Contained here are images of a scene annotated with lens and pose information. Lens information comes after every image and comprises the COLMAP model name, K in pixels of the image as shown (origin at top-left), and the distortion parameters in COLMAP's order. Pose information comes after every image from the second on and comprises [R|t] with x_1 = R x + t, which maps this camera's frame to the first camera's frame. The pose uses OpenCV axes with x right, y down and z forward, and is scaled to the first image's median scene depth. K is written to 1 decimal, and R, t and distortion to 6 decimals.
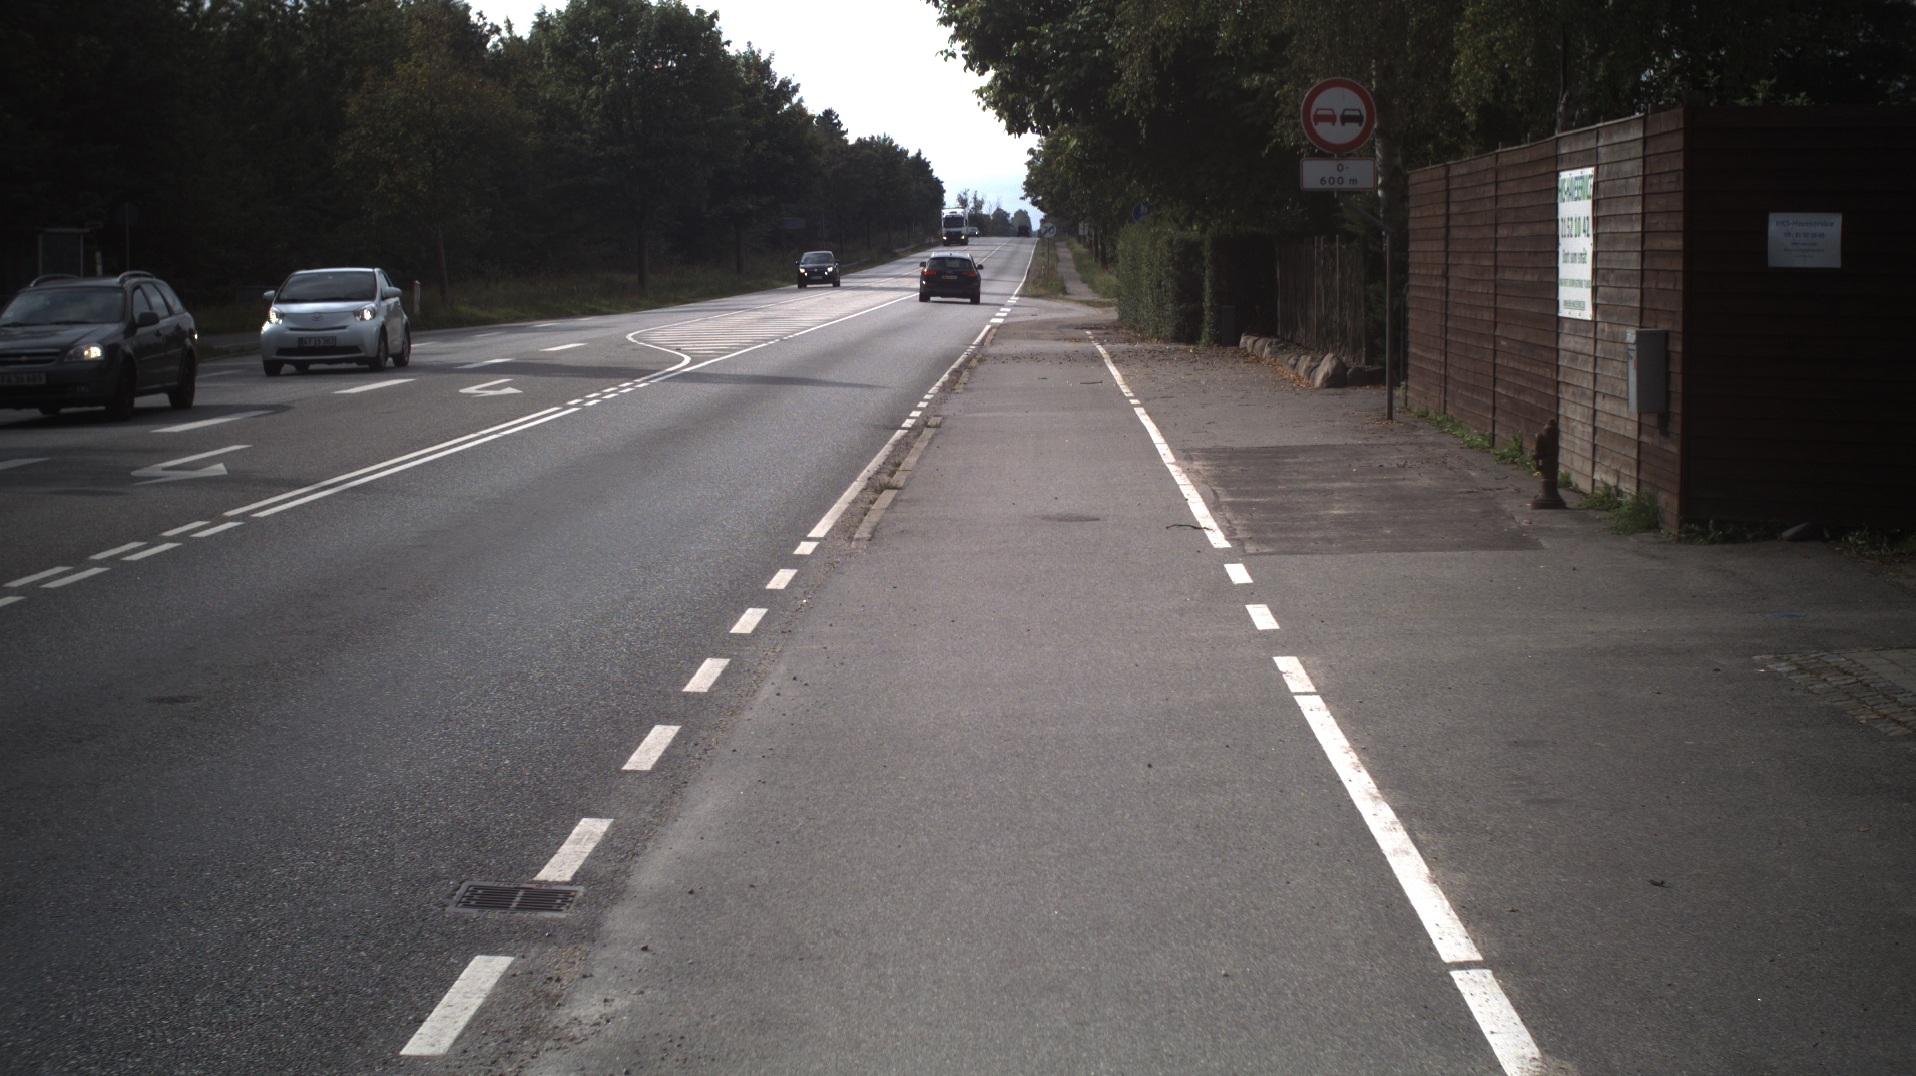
lens RADIAL K [[3090.3, 0, 958.0], [0, 3090.3, 538.0], [0, 0, 1]] dist [-0.265578, 0.126949]
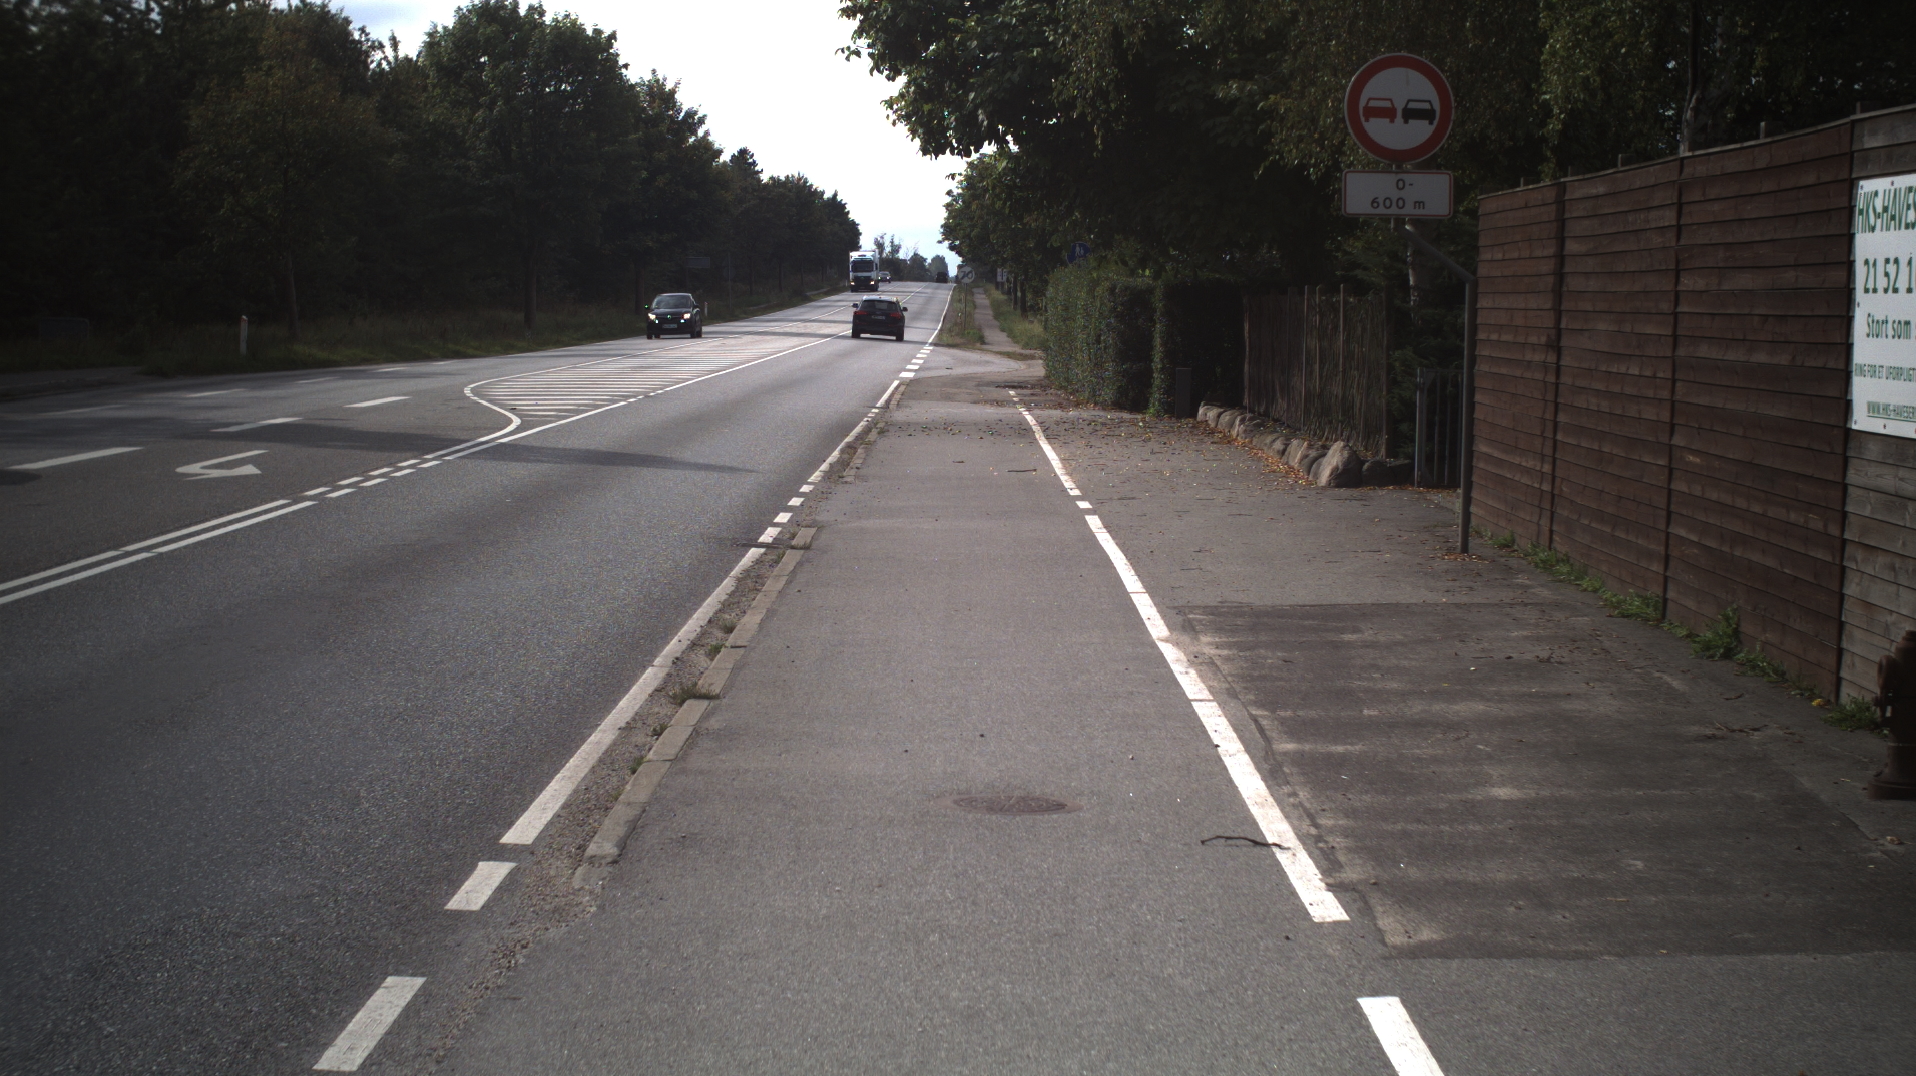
lens RADIAL K [[3090.3, 0, 958.0], [0, 3090.3, 538.0], [0, 0, 1]] dist [-0.265578, 0.126949]
pose [[0.999385, 0.020247, 0.028634, 0.004592], [-0.019824, 0.999691, -0.014993, -0.017622], [-0.028929, 0.014416, 0.999478, 0.190671]]
